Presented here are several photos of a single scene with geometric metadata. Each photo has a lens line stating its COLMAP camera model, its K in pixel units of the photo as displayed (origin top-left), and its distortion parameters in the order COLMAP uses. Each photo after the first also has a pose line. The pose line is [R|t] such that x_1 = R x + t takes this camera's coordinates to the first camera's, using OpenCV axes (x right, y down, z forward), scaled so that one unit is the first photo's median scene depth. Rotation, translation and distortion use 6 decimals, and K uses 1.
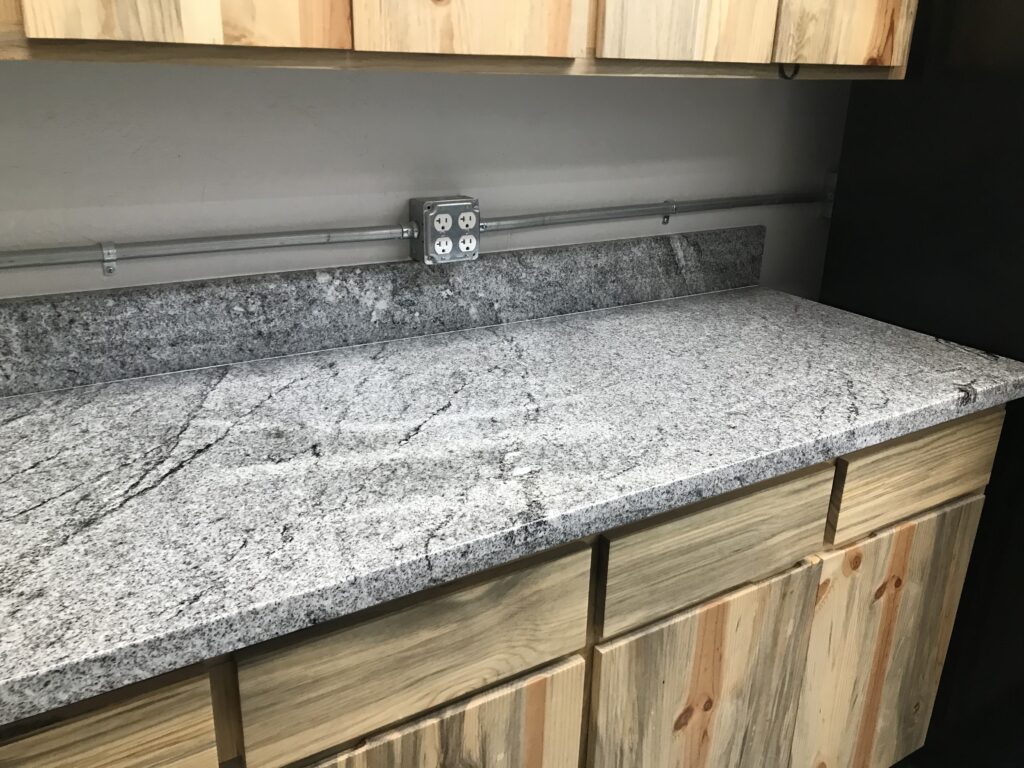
lens RADIAL K [[824.1, 0, 513.1], [0, 824.1, 375.8], [0, 0, 1]] dist [0.004417, -0.007746]
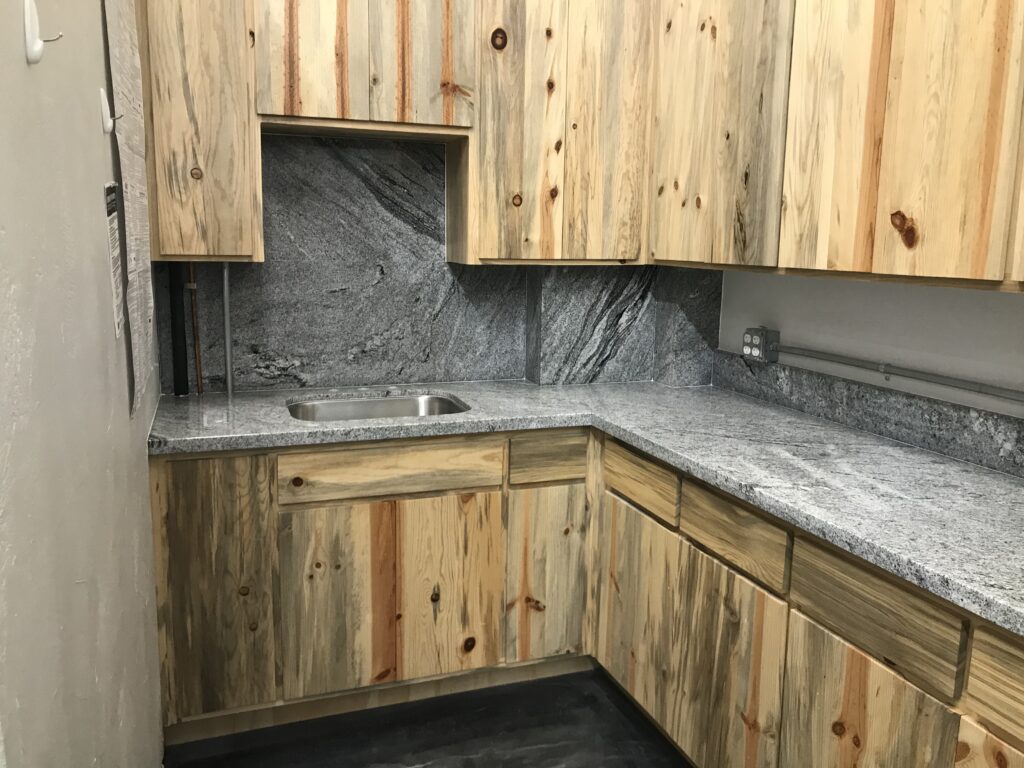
lens RADIAL K [[824.1, 0, 513.1], [0, 824.1, 375.8], [0, 0, 1]] dist [0.004417, -0.007746]
pose [[-0.193212, 0.133855, -0.971983, 1.636602], [-0.355568, 0.913758, 0.196517, -0.210957], [0.914462, 0.383575, -0.128955, 0.467935]]
